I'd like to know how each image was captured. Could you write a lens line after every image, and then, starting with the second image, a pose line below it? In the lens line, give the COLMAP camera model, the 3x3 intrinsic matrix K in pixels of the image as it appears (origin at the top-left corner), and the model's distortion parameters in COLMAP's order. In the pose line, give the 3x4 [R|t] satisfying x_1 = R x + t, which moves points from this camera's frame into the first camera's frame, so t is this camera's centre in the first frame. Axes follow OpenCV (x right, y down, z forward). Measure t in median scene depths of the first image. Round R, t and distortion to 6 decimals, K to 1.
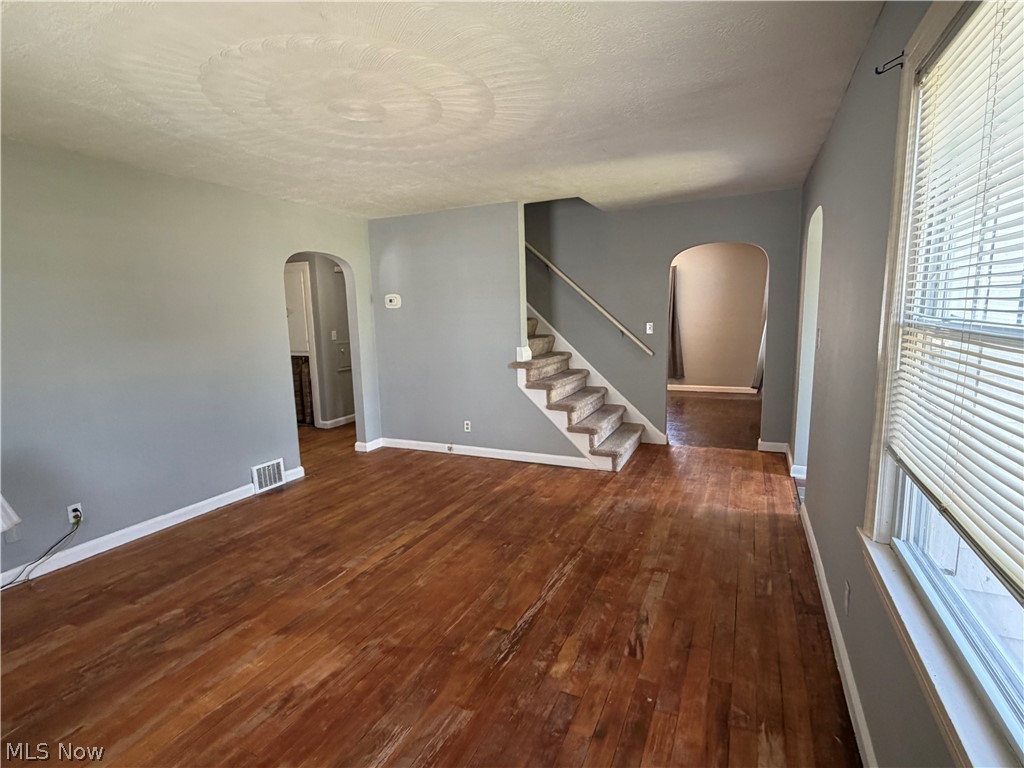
lens RADIAL K [[504.0, 0, 510.7], [0, 504.0, 384.4], [0, 0, 1]] dist [-0.001822, -0.000059]
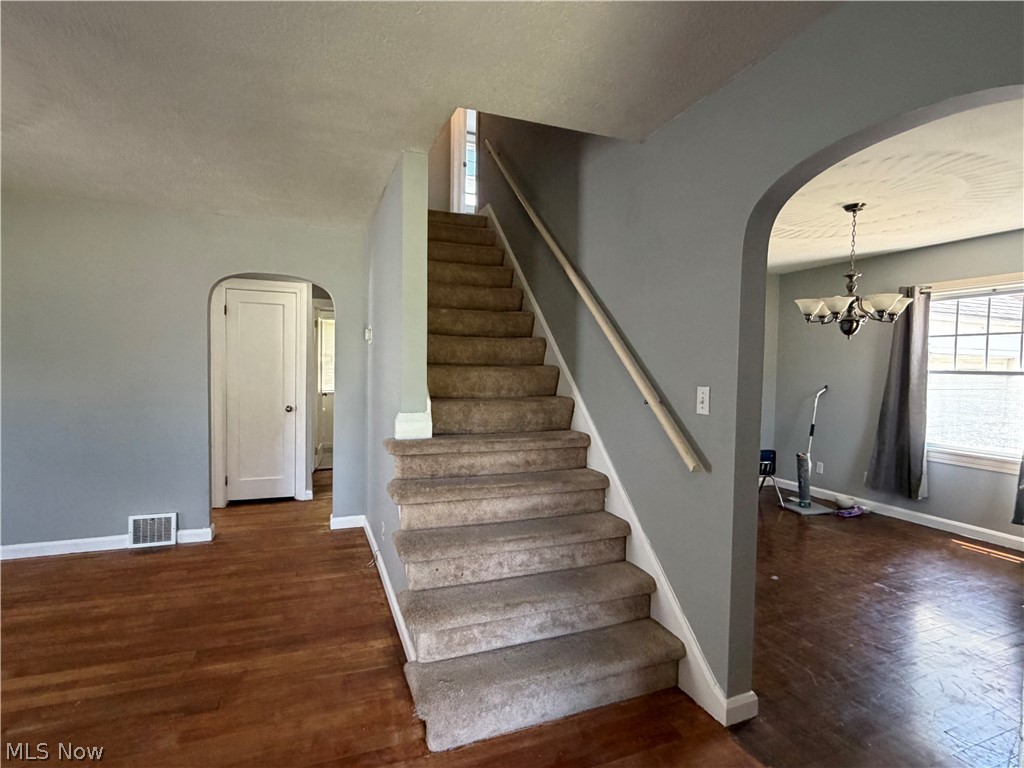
lens RADIAL K [[504.0, 0, 509.2], [0, 504.0, 385.4], [0, 0, 1]] dist [-0.001822, -0.000059]
pose [[0.726742, 0.065530, -0.683778, 0.613784], [-0.134556, 0.989735, -0.048160, -0.119459], [0.673603, 0.127006, 0.728099, 0.871607]]
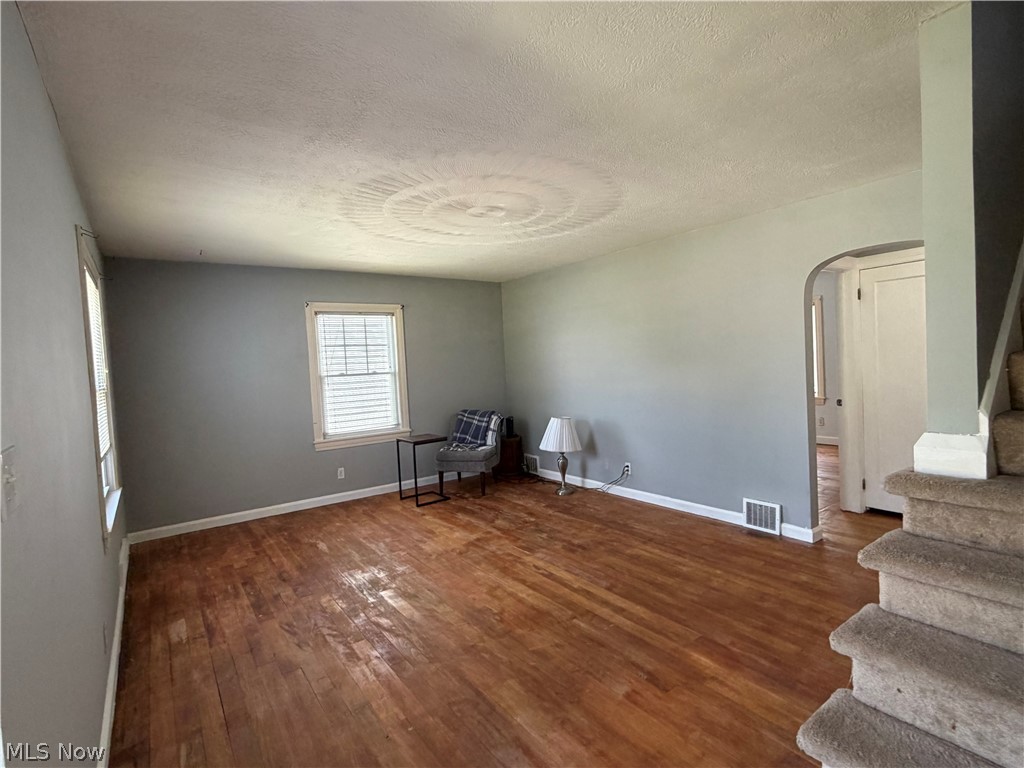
lens RADIAL K [[504.0, 0, 513.4], [0, 504.0, 384.2], [0, 0, 1]] dist [-0.001822, -0.000059]
pose [[-0.482955, 0.087053, -0.871307, 0.599047], [-0.061758, 0.989182, 0.133062, -0.174621], [0.873465, 0.118073, -0.472354, 1.169016]]
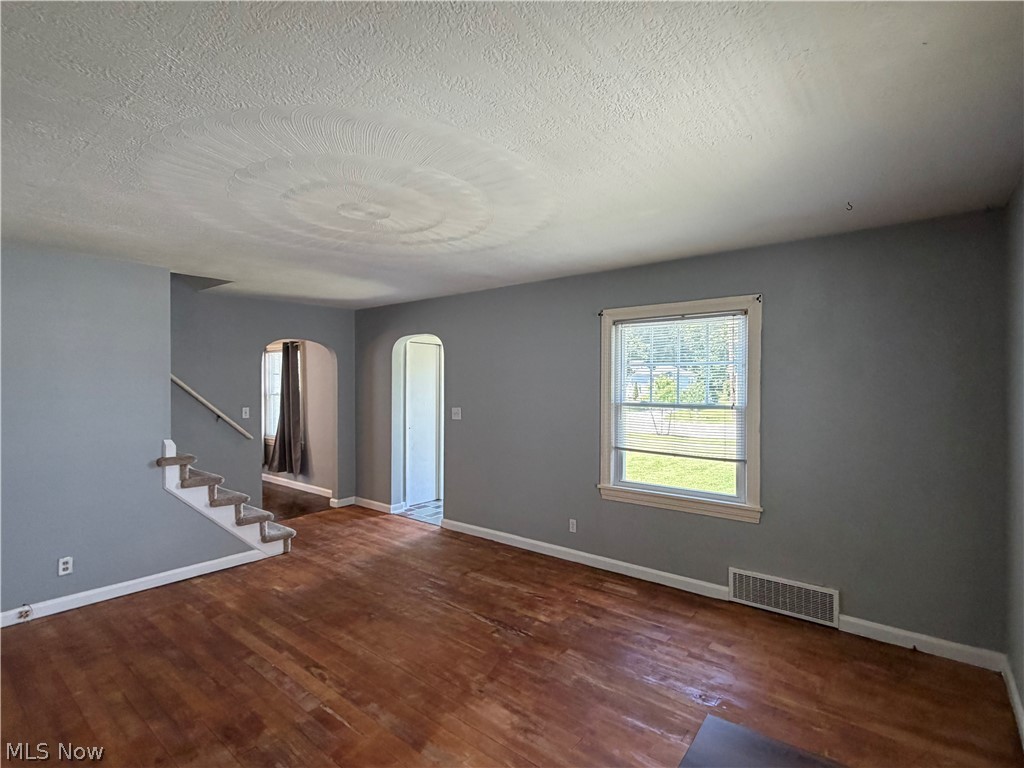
lens RADIAL K [[504.0, 0, 511.5], [0, 504.0, 384.5], [0, 0, 1]] dist [-0.001822, -0.000059]
pose [[0.247970, 0.024586, 0.968456, -0.822475], [0.132419, 0.989435, -0.059024, -0.052200], [-0.959675, 0.142878, 0.242094, 0.326907]]
